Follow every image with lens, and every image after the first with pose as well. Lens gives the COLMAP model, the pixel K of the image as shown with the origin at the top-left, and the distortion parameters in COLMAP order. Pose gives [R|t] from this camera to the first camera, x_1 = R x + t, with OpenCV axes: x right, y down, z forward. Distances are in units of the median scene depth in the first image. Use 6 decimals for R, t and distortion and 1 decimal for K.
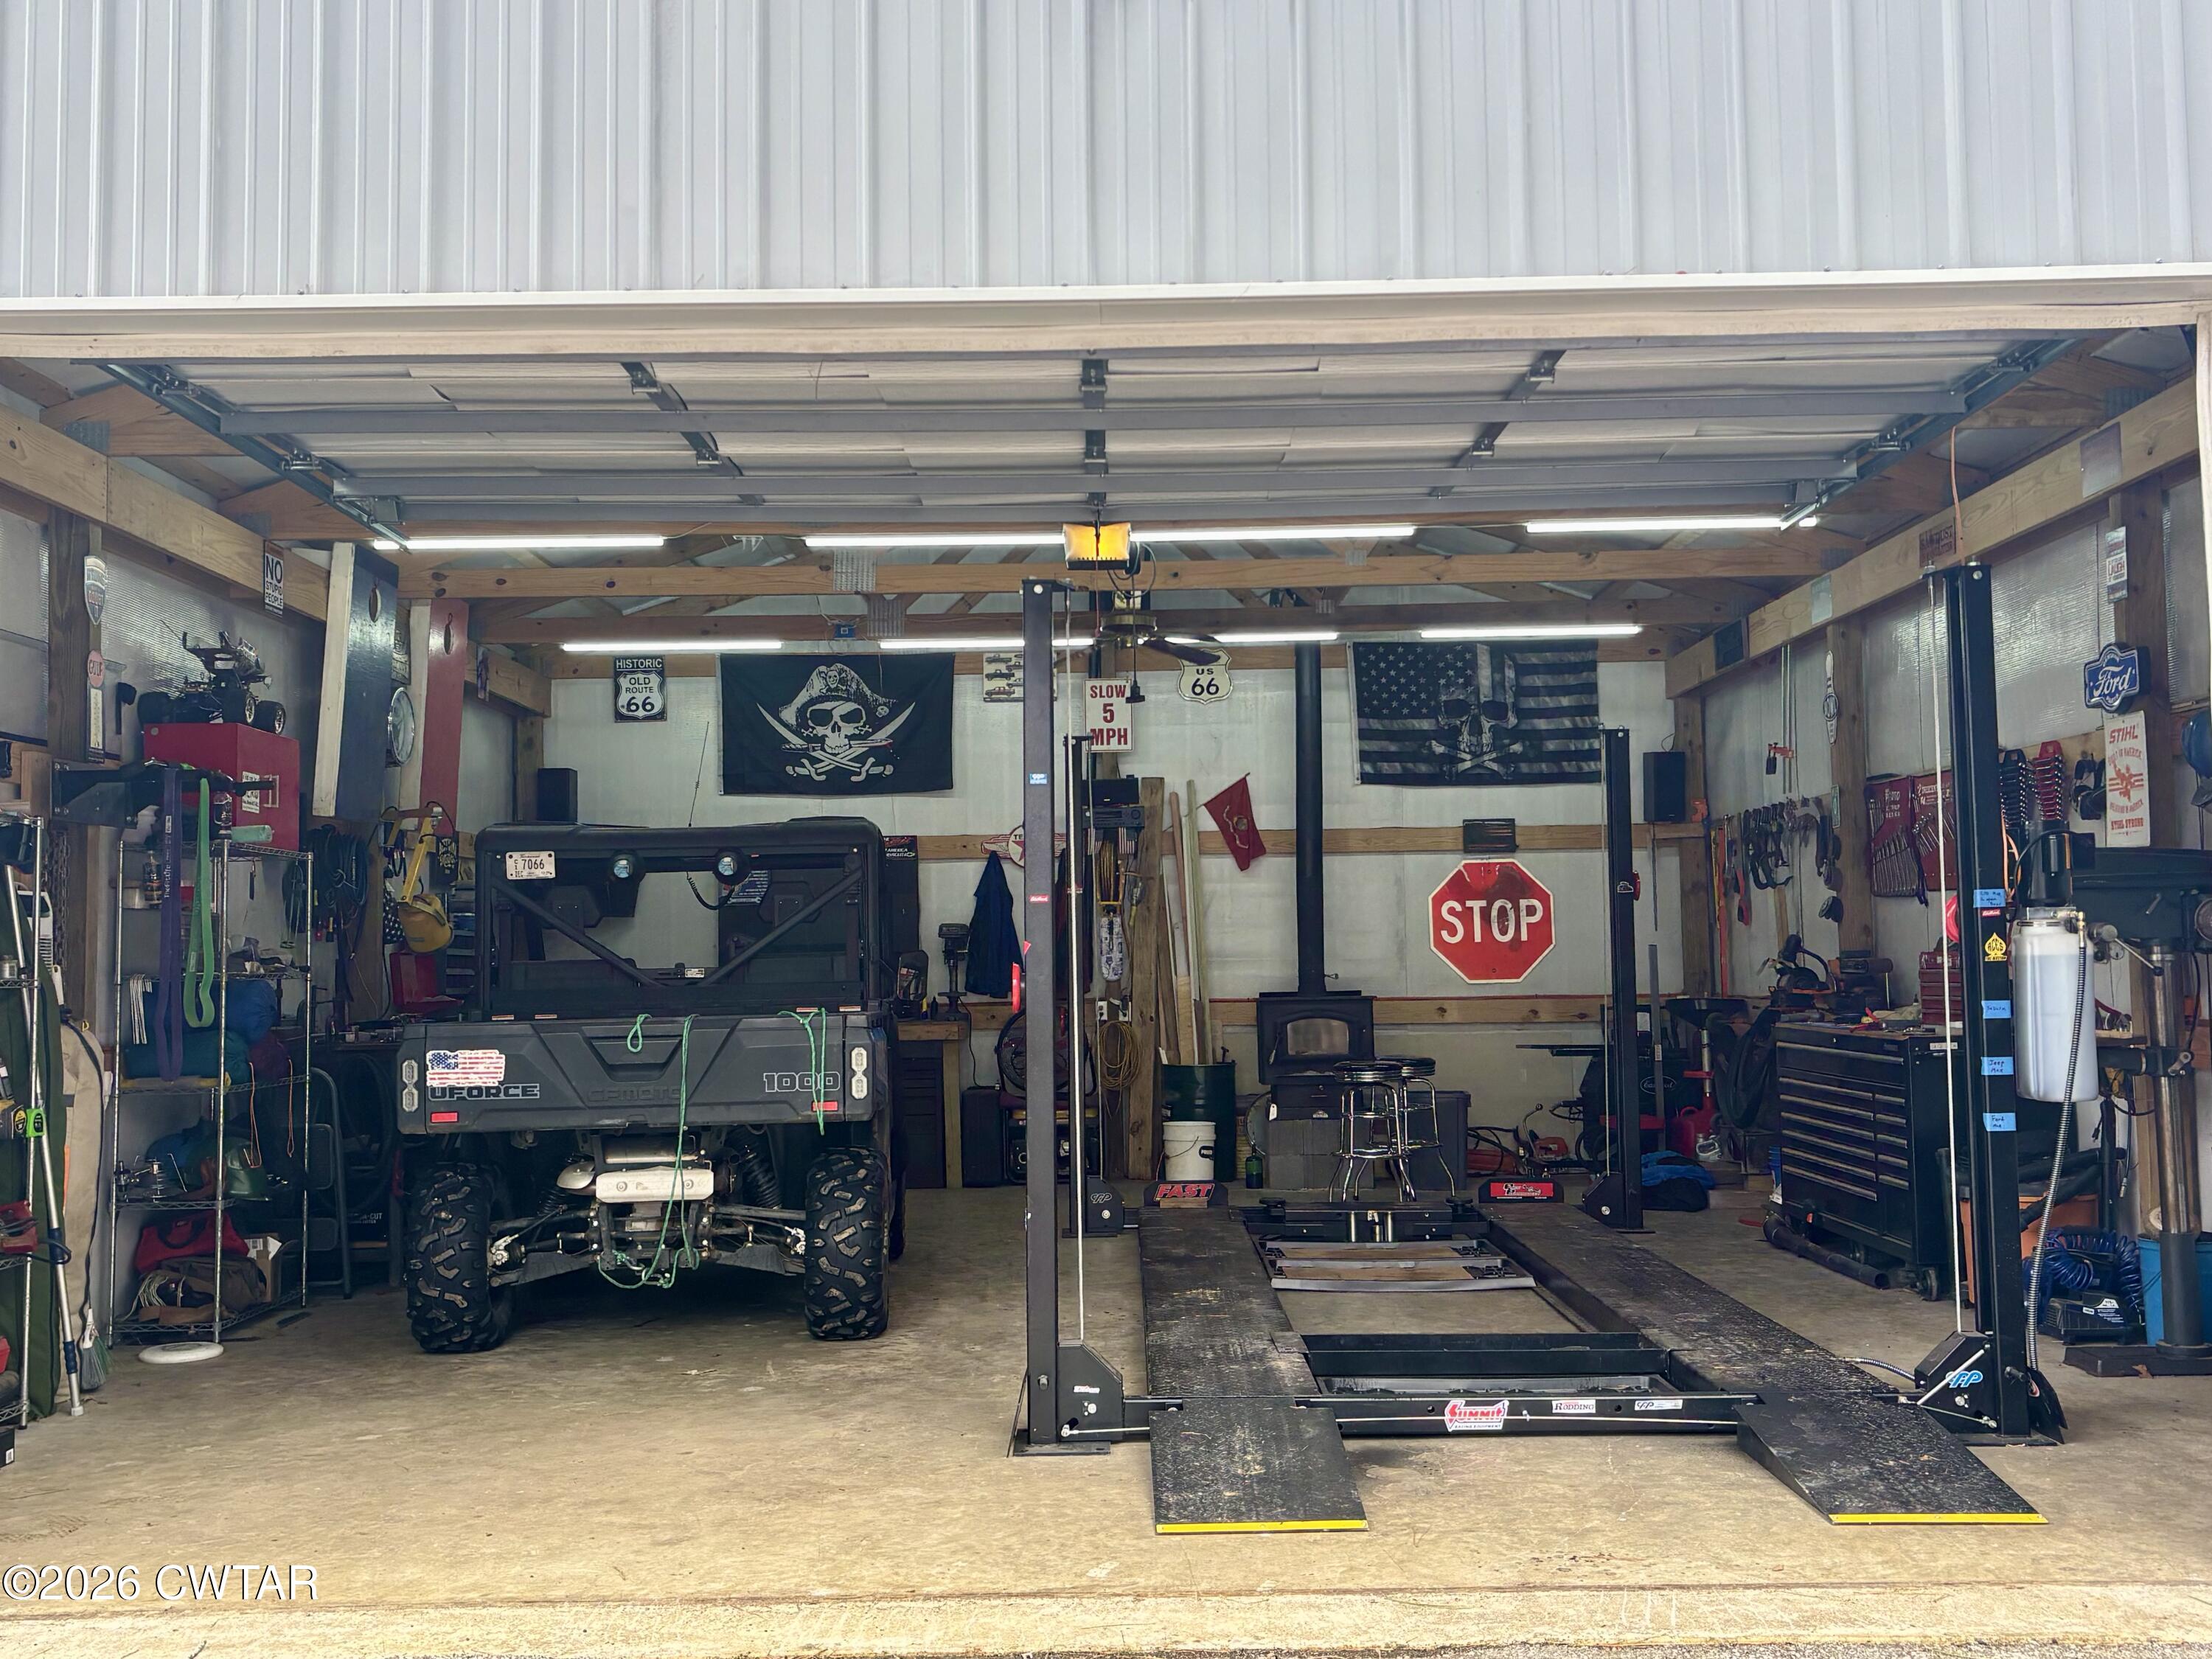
lens RADIAL K [[2240.2, 0, 1105.9], [0, 2240.2, 825.7], [0, 0, 1]] dist [0.020483, 0.000000]
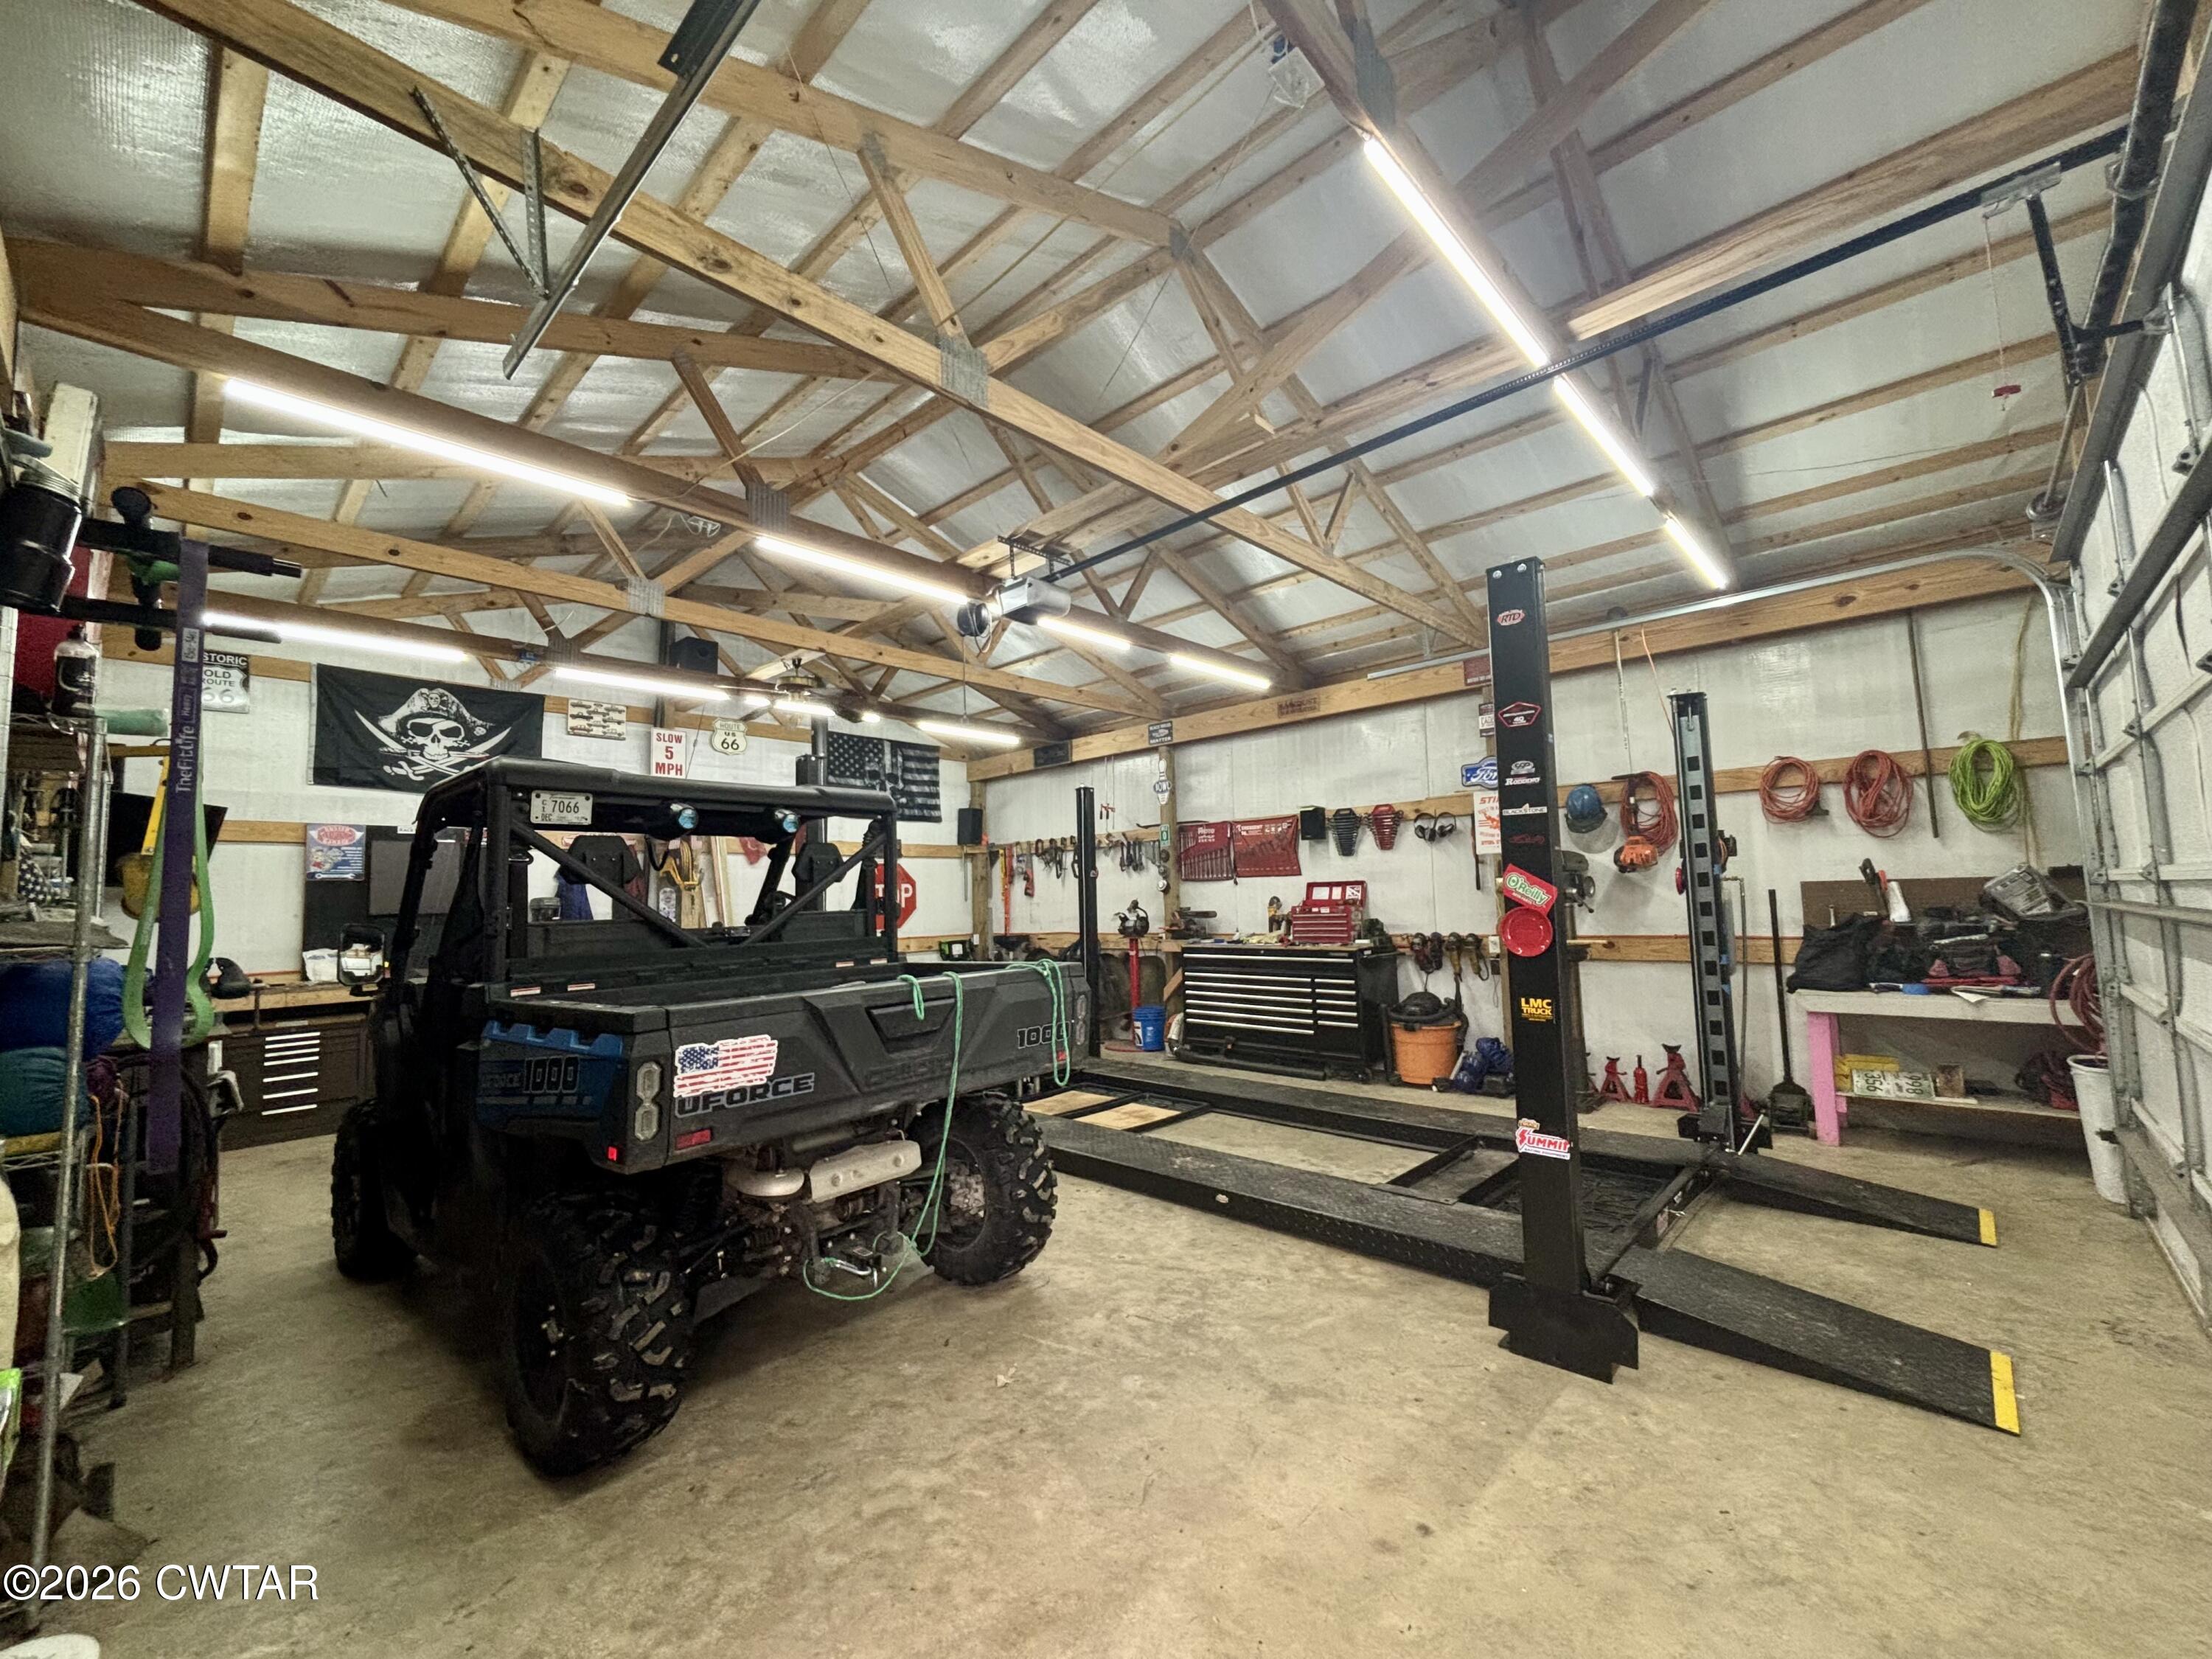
lens RADIAL K [[902.2, 0, 1107.2], [0, 902.2, 834.7], [0, 0, 1]] dist [-0.009534, 0.000117]
pose [[0.681068, 0.055928, 0.730081, -0.229669], [-0.027436, 0.998328, -0.050883, 0.024732], [-0.731706, 0.014624, 0.681464, 0.389683]]
